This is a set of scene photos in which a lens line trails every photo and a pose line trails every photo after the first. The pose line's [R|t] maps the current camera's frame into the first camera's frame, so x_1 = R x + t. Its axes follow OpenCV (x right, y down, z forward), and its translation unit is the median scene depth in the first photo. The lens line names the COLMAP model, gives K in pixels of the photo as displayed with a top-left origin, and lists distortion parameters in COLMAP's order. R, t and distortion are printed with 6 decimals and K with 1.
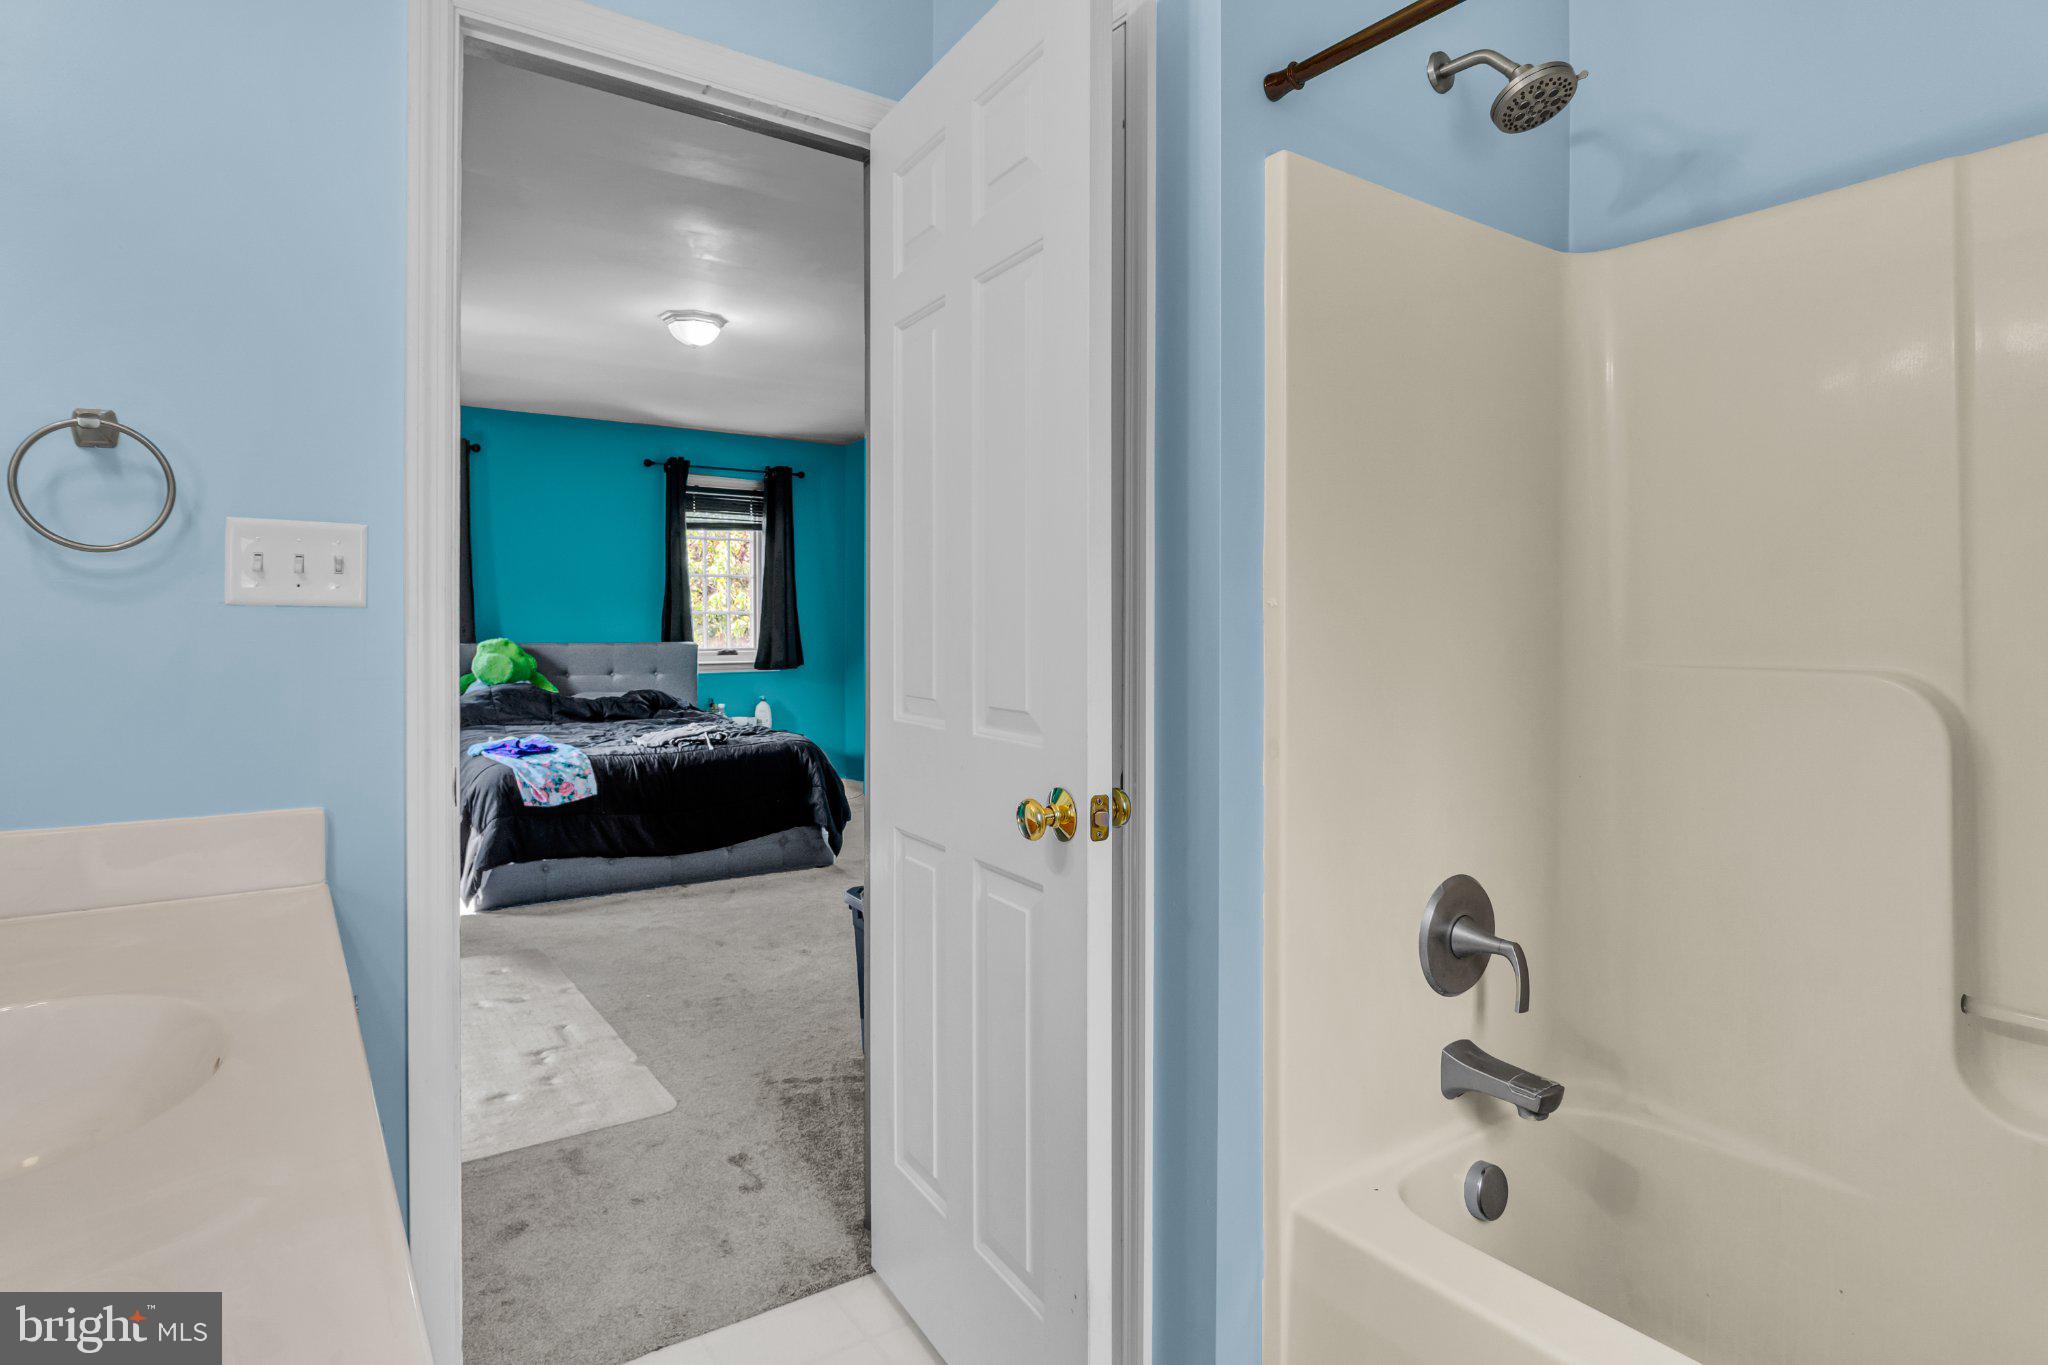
lens RADIAL K [[1110.0, 0, 1036.5], [0, 1110.0, 627.1], [0, 0, 1]] dist [-0.024918, -0.000609]
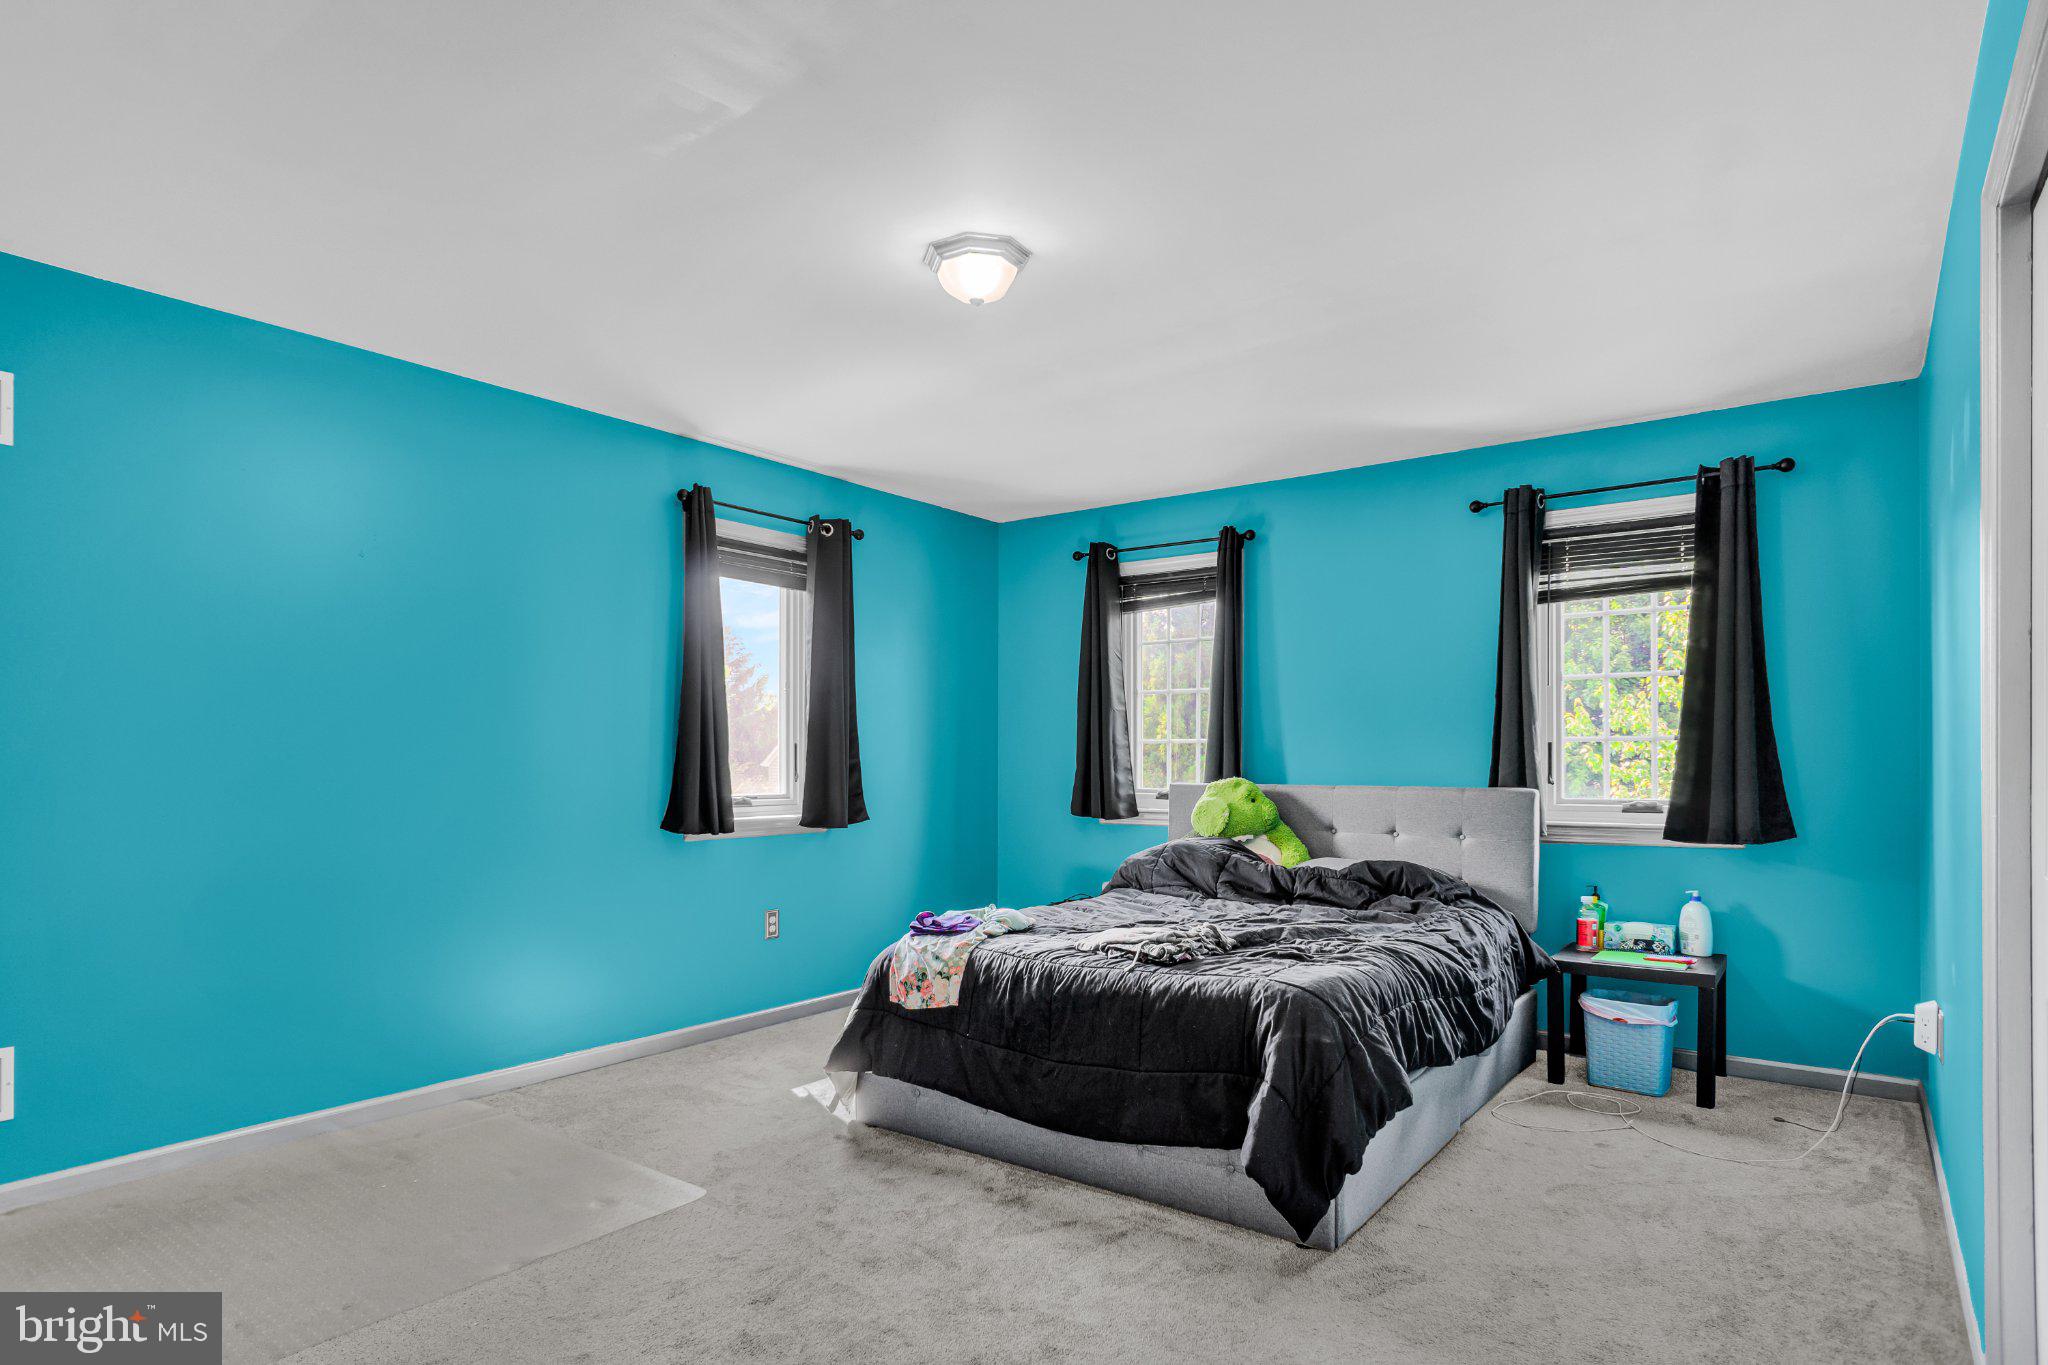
lens RADIAL K [[1110.0, 0, 925.3], [0, 1110.0, 769.3], [0, 0, 1]] dist [-0.024918, -0.000609]
pose [[0.282315, 0.007269, -0.959294, 0.198136], [-0.001329, 0.999973, 0.007186, -0.001204], [0.959321, -0.000754, 0.282317, 0.598913]]
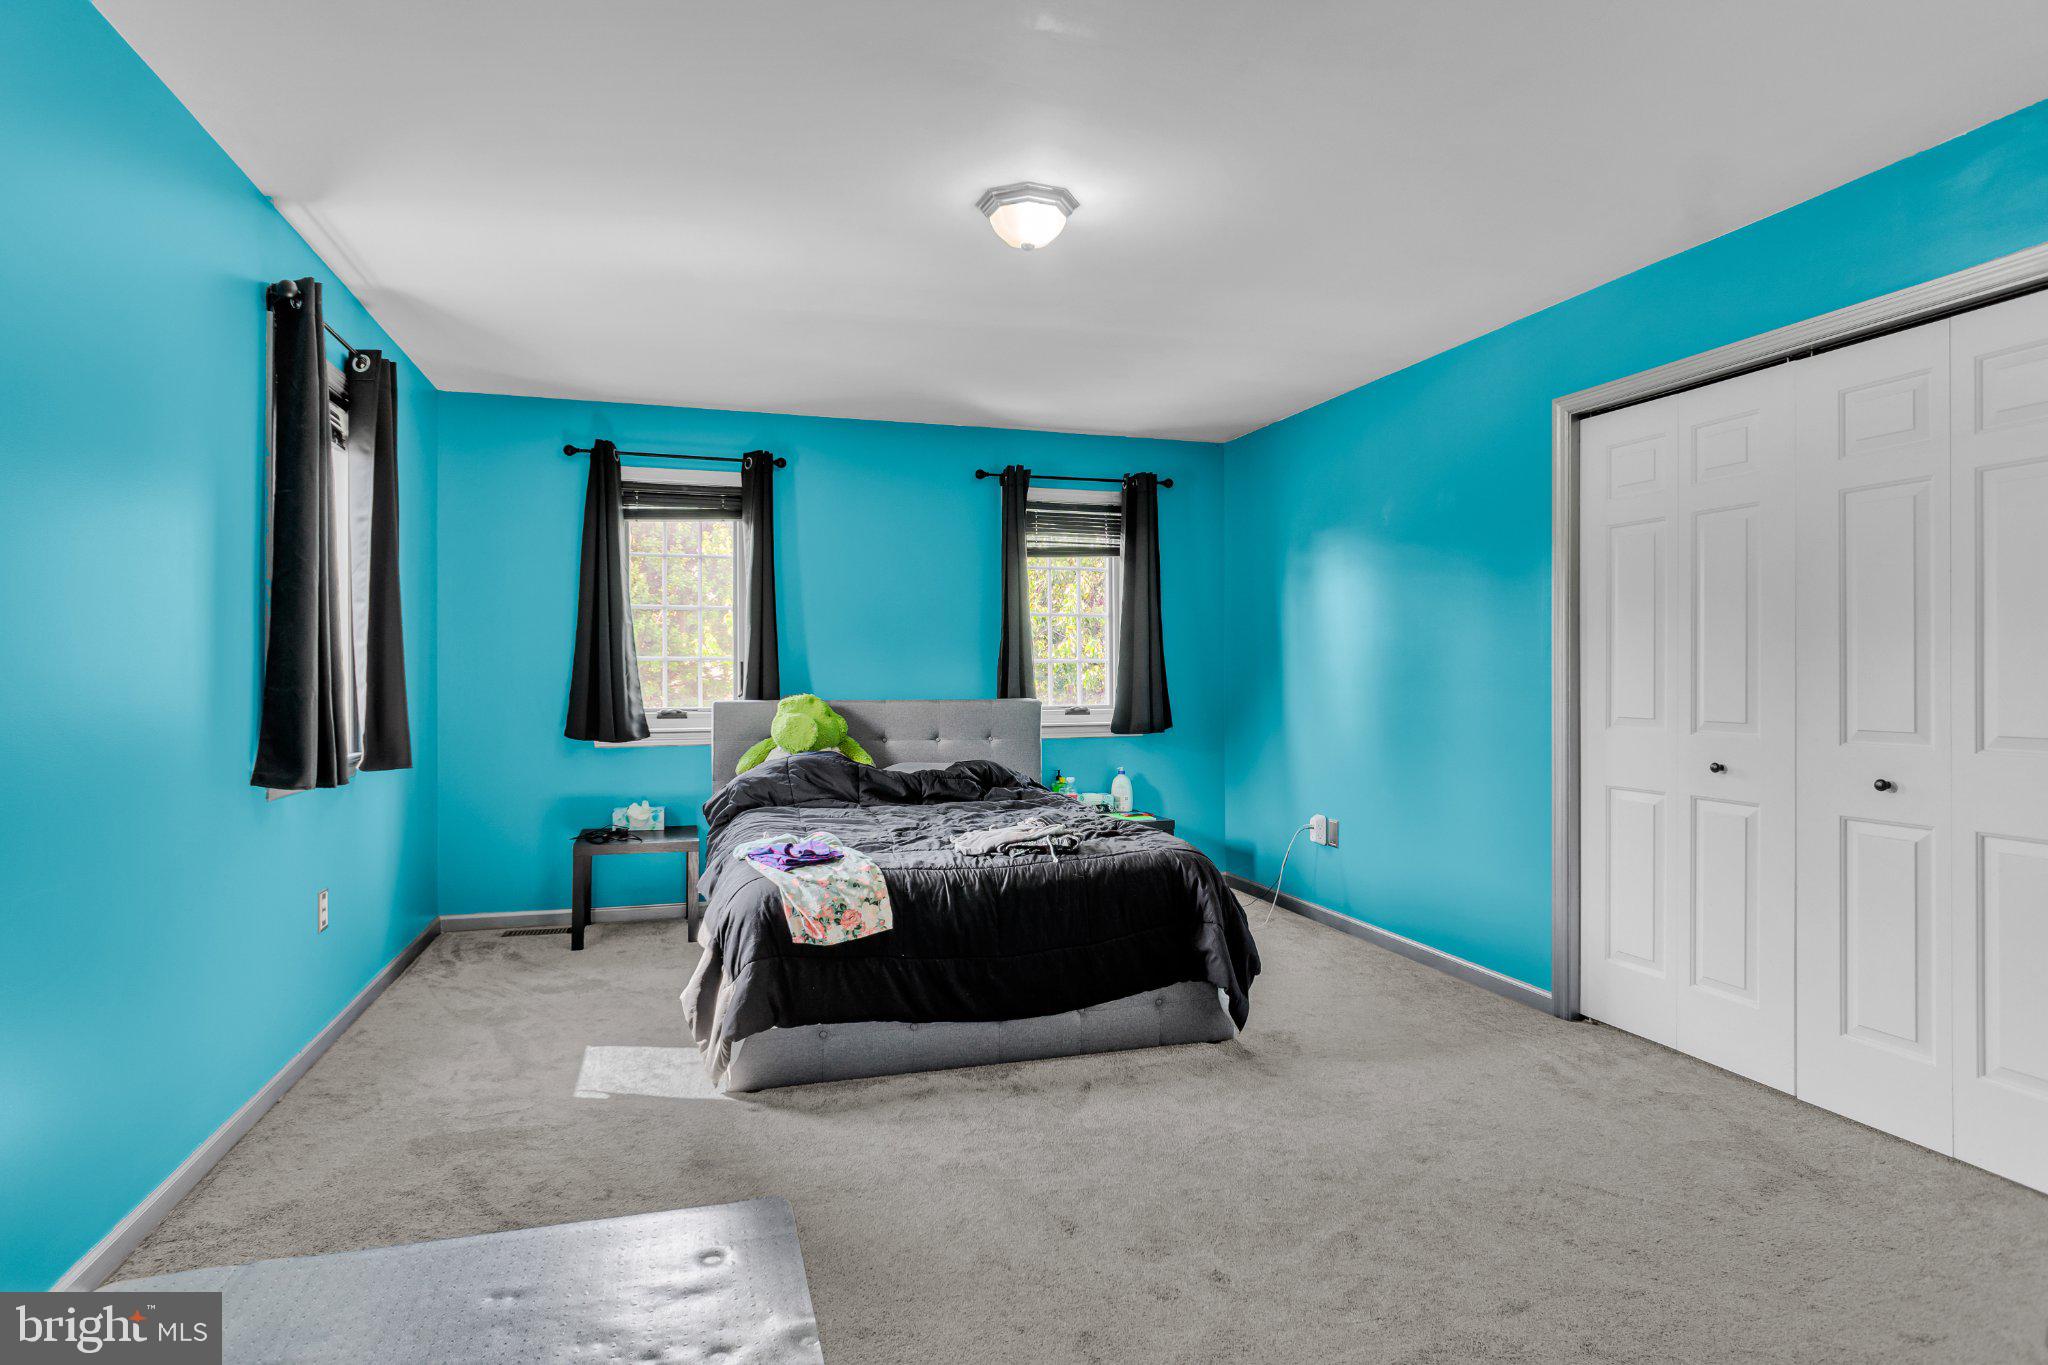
lens RADIAL K [[1110.0, 0, 1036.3], [0, 1110.0, 682.5], [0, 0, 1]] dist [-0.024918, -0.000609]
pose [[0.953302, -0.000616, -0.302019, -0.082784], [0.002094, 0.999987, 0.004569, -0.001947], [0.302013, -0.004988, 0.953291, 0.289148]]
